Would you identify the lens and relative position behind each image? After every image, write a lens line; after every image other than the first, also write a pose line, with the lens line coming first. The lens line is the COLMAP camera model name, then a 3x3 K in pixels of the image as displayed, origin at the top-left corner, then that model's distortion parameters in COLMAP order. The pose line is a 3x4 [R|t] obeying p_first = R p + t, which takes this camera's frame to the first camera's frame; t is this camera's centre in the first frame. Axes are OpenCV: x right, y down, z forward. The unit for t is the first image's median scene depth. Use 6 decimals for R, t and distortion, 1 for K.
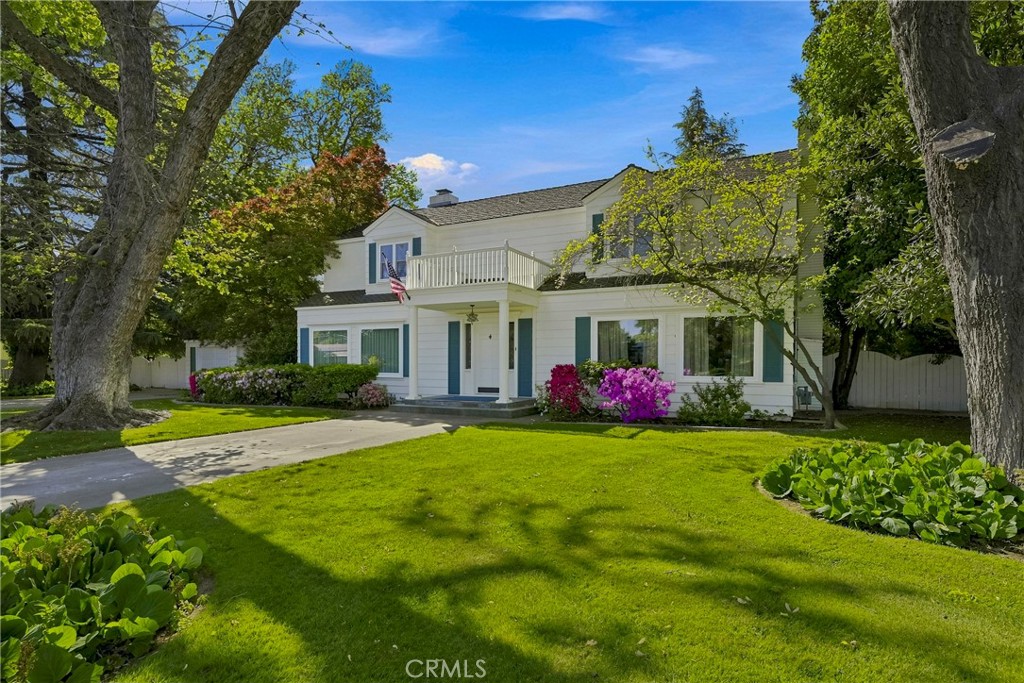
lens RADIAL K [[535.9, 0, 512.8], [0, 535.9, 357.7], [0, 0, 1]] dist [0.001076, -0.000269]
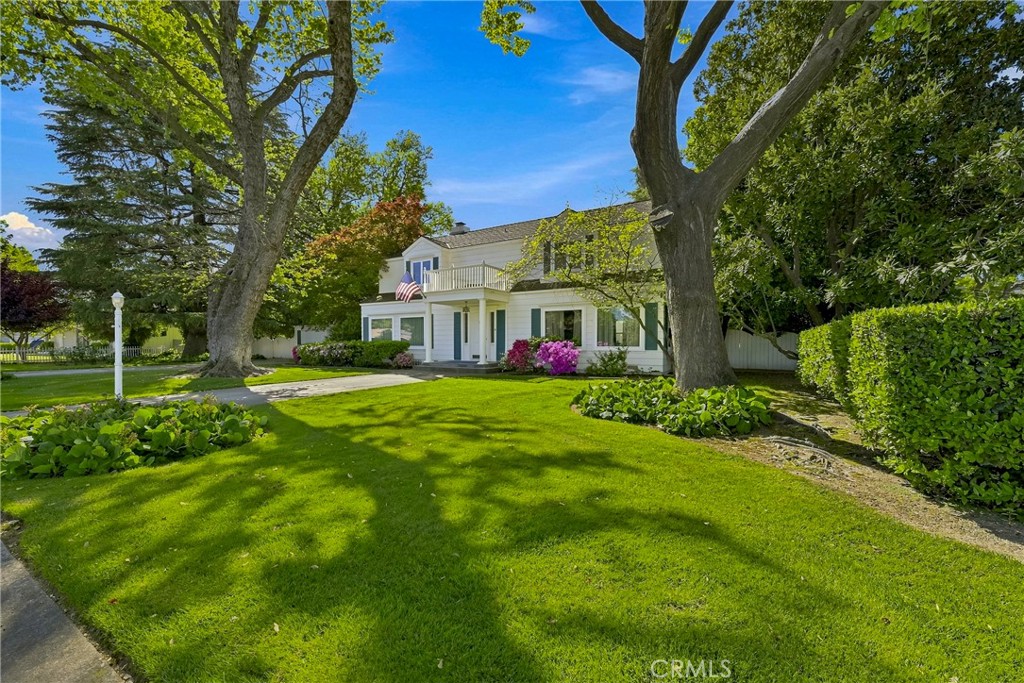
lens RADIAL K [[398.8, 0, 512.0], [0, 398.8, 341.5], [0, 0, 1]] dist [0.000163, 0.000034]
pose [[0.997989, -0.003225, -0.063309, 0.126015], [0.003788, 0.999954, 0.008781, 0.007174], [0.063278, -0.009003, 0.997955, -0.136571]]
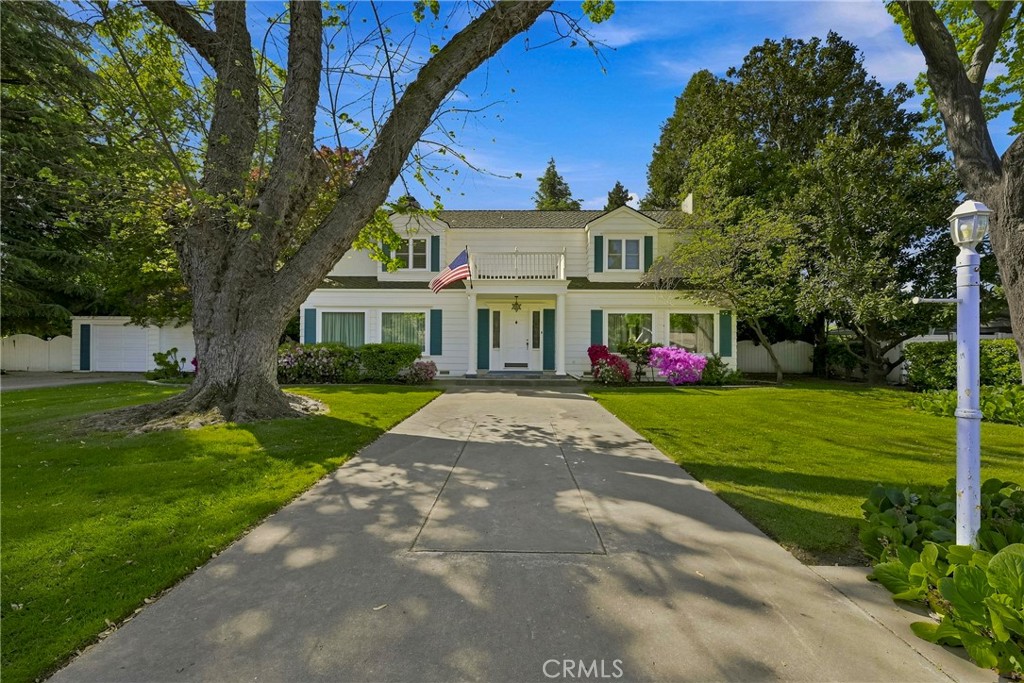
lens RADIAL K [[398.8, 0, 512.0], [0, 398.8, 341.5], [0, 0, 1]] dist [0.000163, 0.000034]
pose [[0.896709, 0.010134, 0.442504, -0.480024], [-0.008982, 0.999949, -0.004700, 0.010006], [-0.442529, 0.000240, 0.896754, 0.175208]]
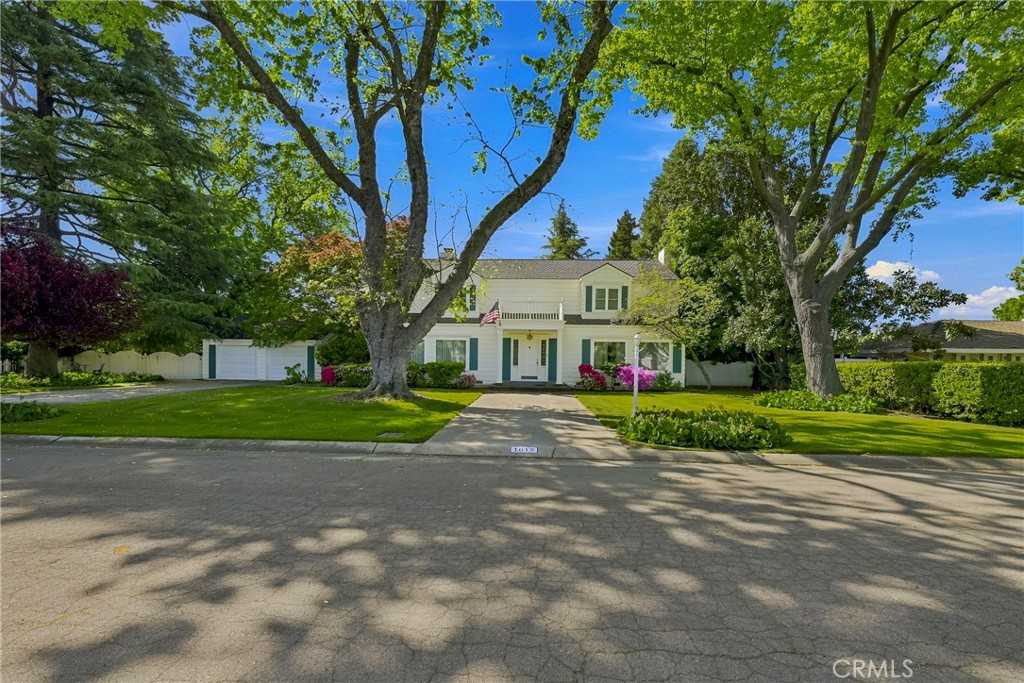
lens RADIAL K [[408.6, 0, 512.6], [0, 408.6, 358.8], [0, 0, 1]] dist [0.000068, -0.000011]
pose [[0.910711, 0.014682, 0.412783, -0.679701], [-0.016921, 0.999855, 0.001769, -0.003320], [-0.412697, -0.008596, 0.910828, -0.224385]]
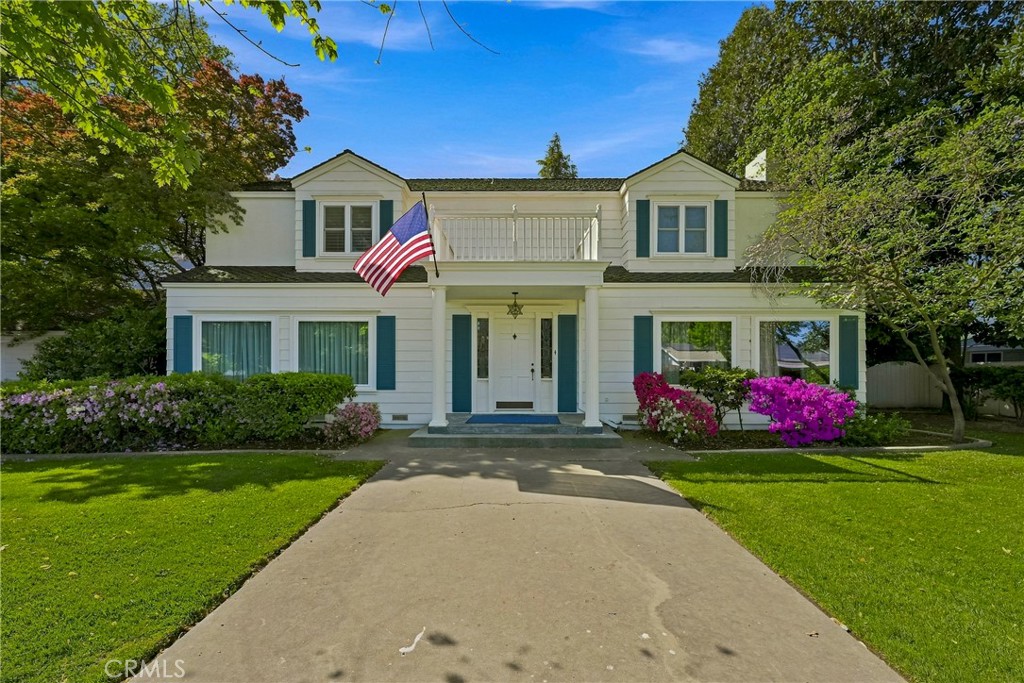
lens RADIAL K [[422.5, 0, 514.3], [0, 422.5, 356.8], [0, 0, 1]] dist [-0.002763, -0.000165]
pose [[0.889671, 0.007917, 0.456533, -0.335886], [-0.003649, 0.999941, -0.010230, -0.003385], [-0.456587, 0.007436, 0.889648, 0.468715]]
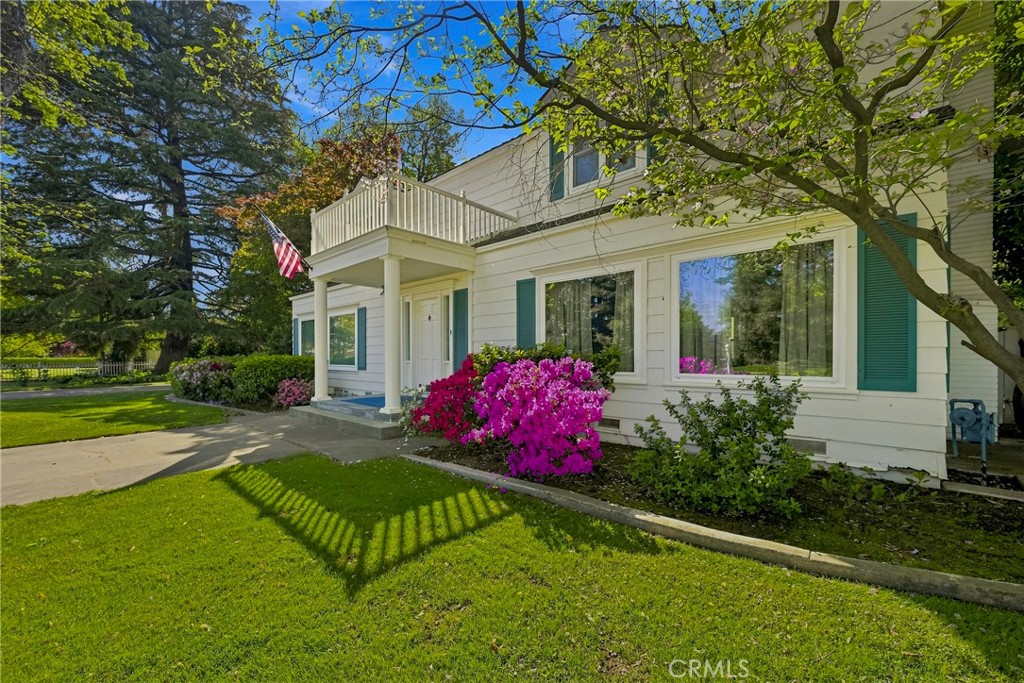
lens RADIAL K [[408.6, 0, 512.6], [0, 408.6, 358.8], [0, 0, 1]] dist [0.000068, -0.000011]
pose [[0.966873, -0.002851, -0.255240, 0.226077], [0.006908, 0.999864, 0.014999, 0.011011], [0.255163, -0.016266, 0.966761, 0.489835]]
